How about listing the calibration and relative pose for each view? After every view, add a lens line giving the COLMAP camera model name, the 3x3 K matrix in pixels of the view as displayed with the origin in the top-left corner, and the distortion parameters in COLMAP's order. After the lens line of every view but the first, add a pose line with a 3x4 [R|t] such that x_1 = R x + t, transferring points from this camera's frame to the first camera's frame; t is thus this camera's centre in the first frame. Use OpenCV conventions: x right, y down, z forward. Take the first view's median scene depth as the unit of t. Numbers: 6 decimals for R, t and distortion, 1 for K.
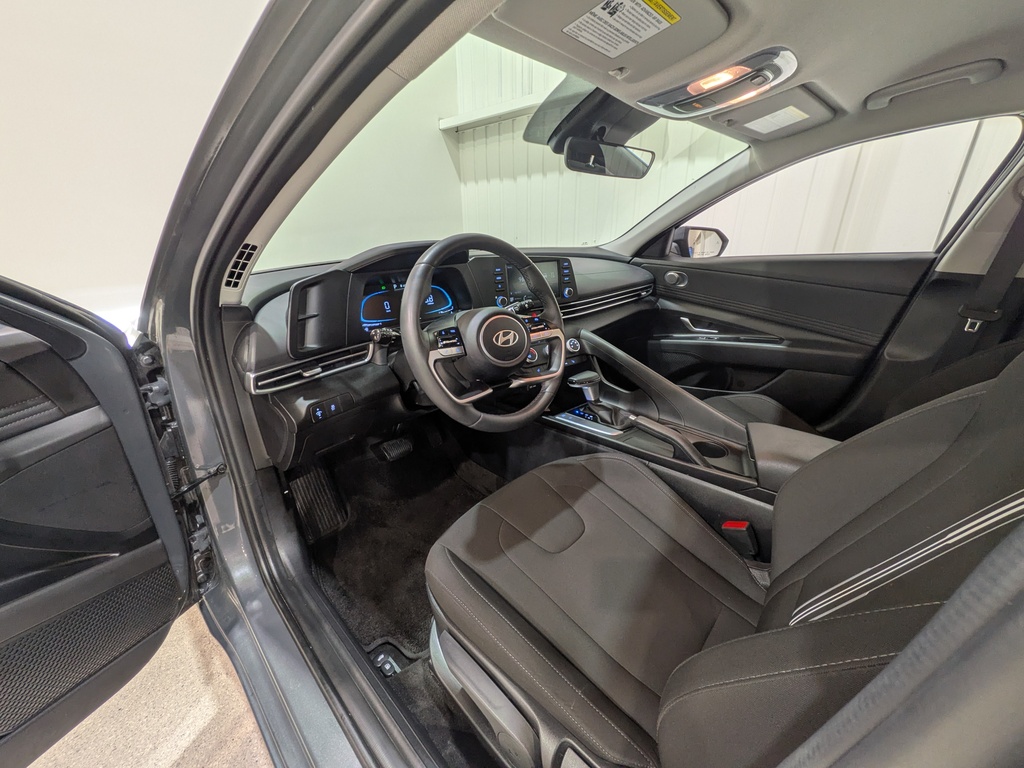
lens RADIAL K [[403.2, 0, 517.8], [0, 403.2, 377.7], [0, 0, 1]] dist [0.000658, 0.000004]
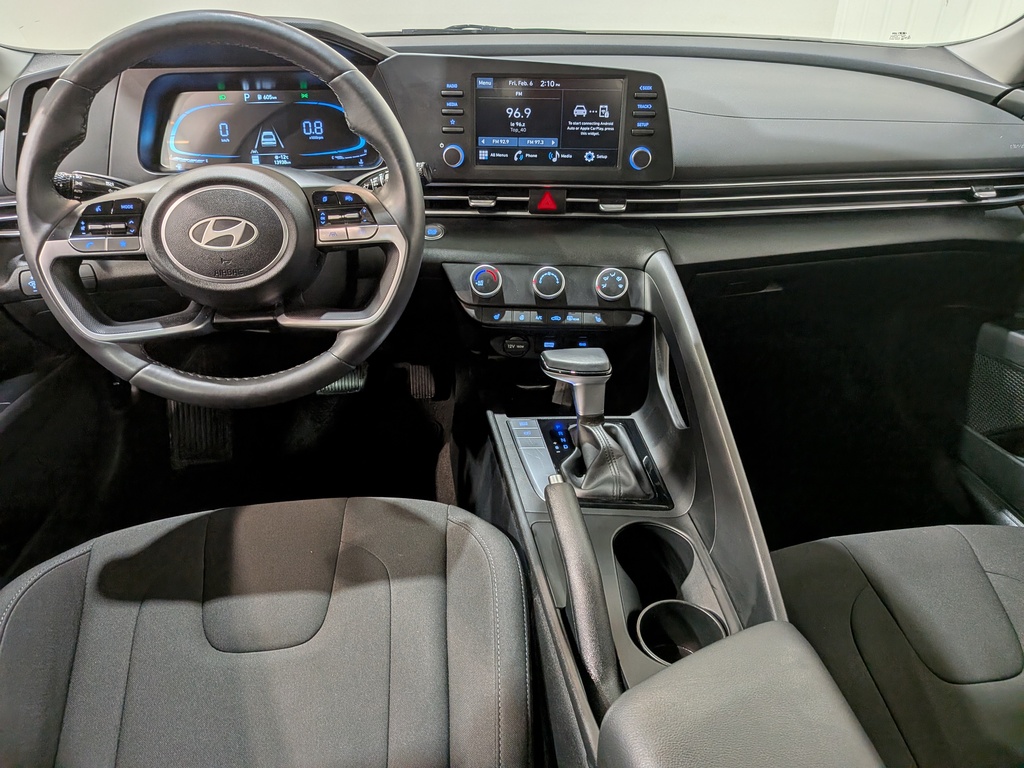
lens RADIAL K [[737.7, 0, 507.0], [0, 737.7, 392.9], [0, 0, 1]] dist [0.057752, -0.091403]
pose [[0.793235, 0.327751, -0.513184, 0.368854], [-0.233224, 0.942047, 0.241152, -0.100611], [0.562481, -0.071604, 0.823704, 0.195307]]
